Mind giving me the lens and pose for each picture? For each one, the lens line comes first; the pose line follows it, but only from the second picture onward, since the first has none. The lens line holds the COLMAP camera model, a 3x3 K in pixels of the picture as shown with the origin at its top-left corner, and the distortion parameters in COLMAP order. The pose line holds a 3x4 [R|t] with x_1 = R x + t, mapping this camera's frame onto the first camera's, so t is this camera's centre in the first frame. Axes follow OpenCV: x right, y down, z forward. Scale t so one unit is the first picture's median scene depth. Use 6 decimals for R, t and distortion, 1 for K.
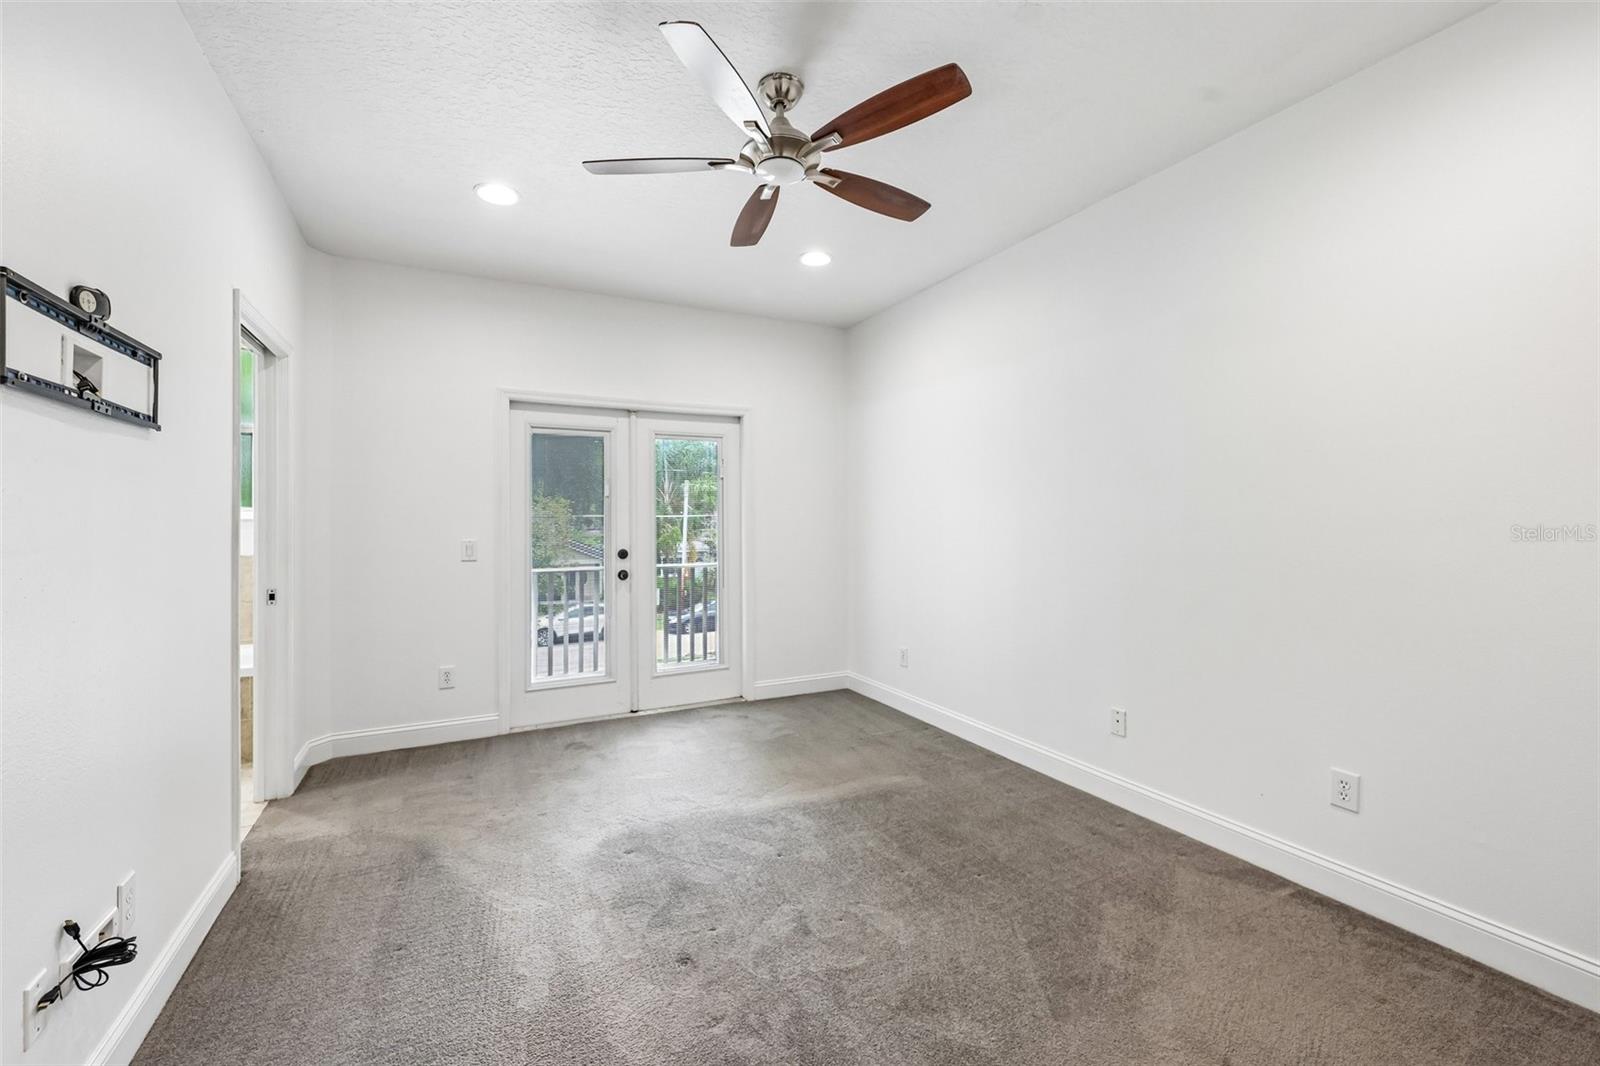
lens RADIAL K [[660.7, 0, 803.7], [0, 660.7, 519.9], [0, 0, 1]] dist [0.023244, -0.001807]
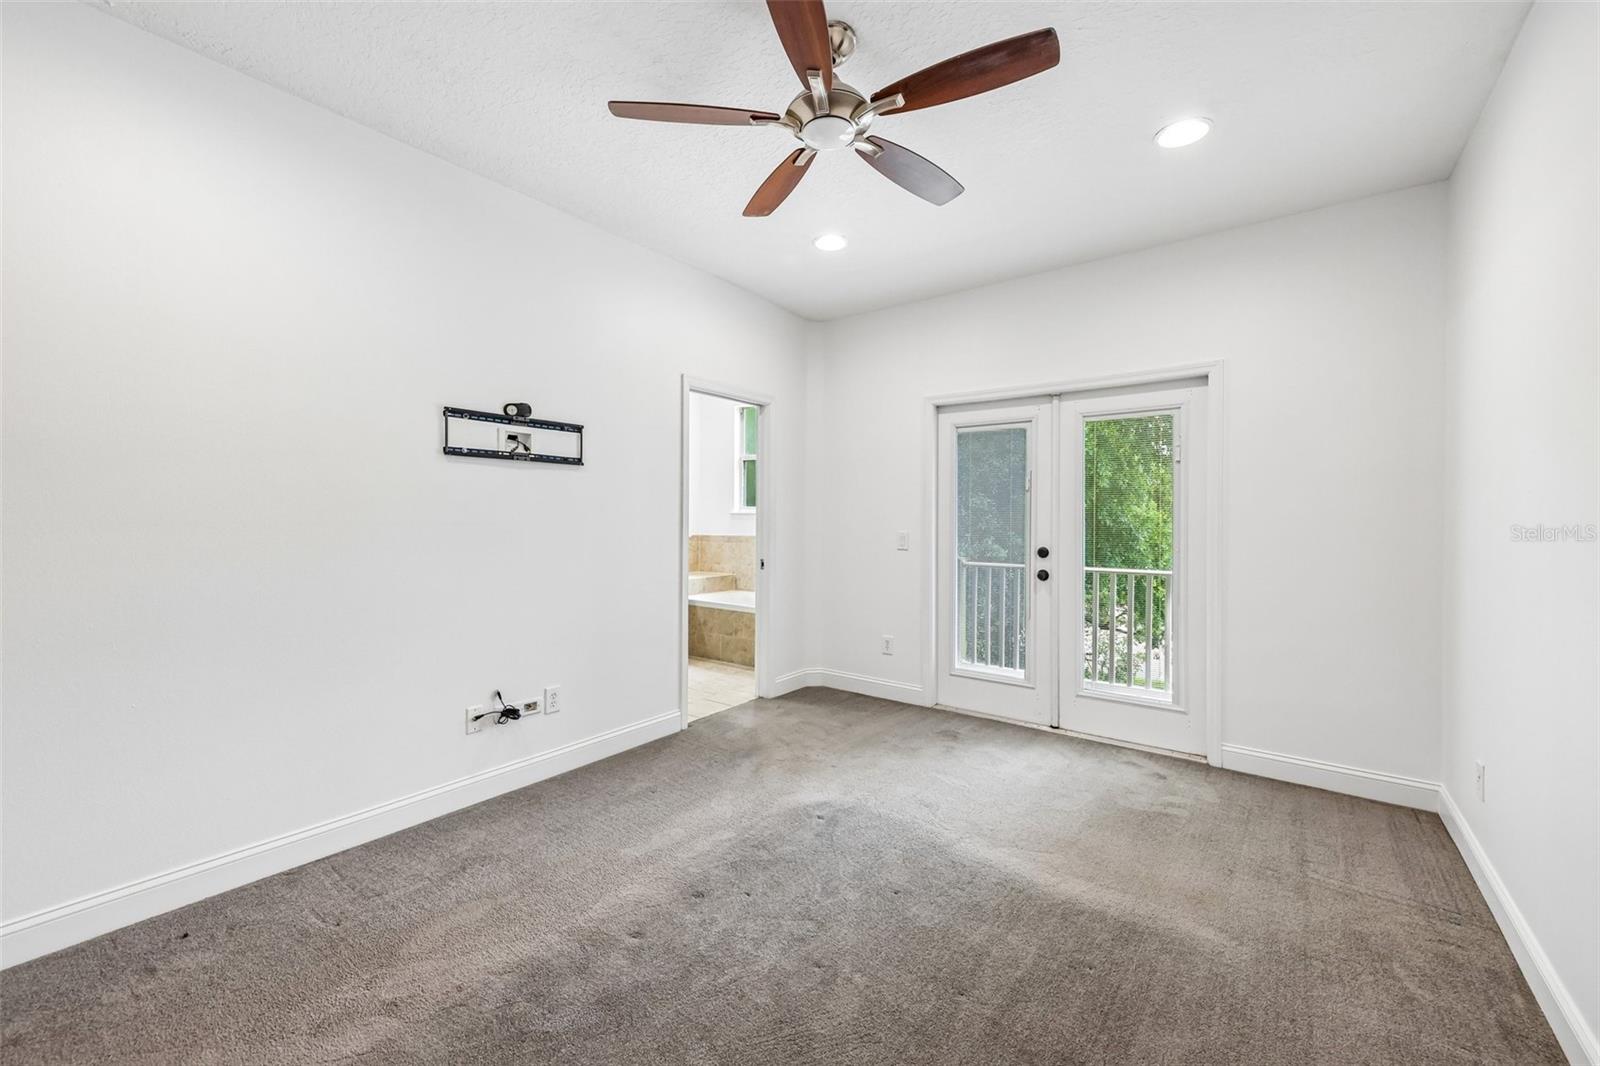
lens RADIAL K [[660.7, 0, 800.1], [0, 660.7, 527.2], [0, 0, 1]] dist [0.023244, -0.001807]
pose [[0.430489, 0.019749, -0.902380, 0.478329], [-0.007846, 0.999805, 0.018138, 0.002484], [0.902562, -0.000728, 0.430559, 0.345690]]
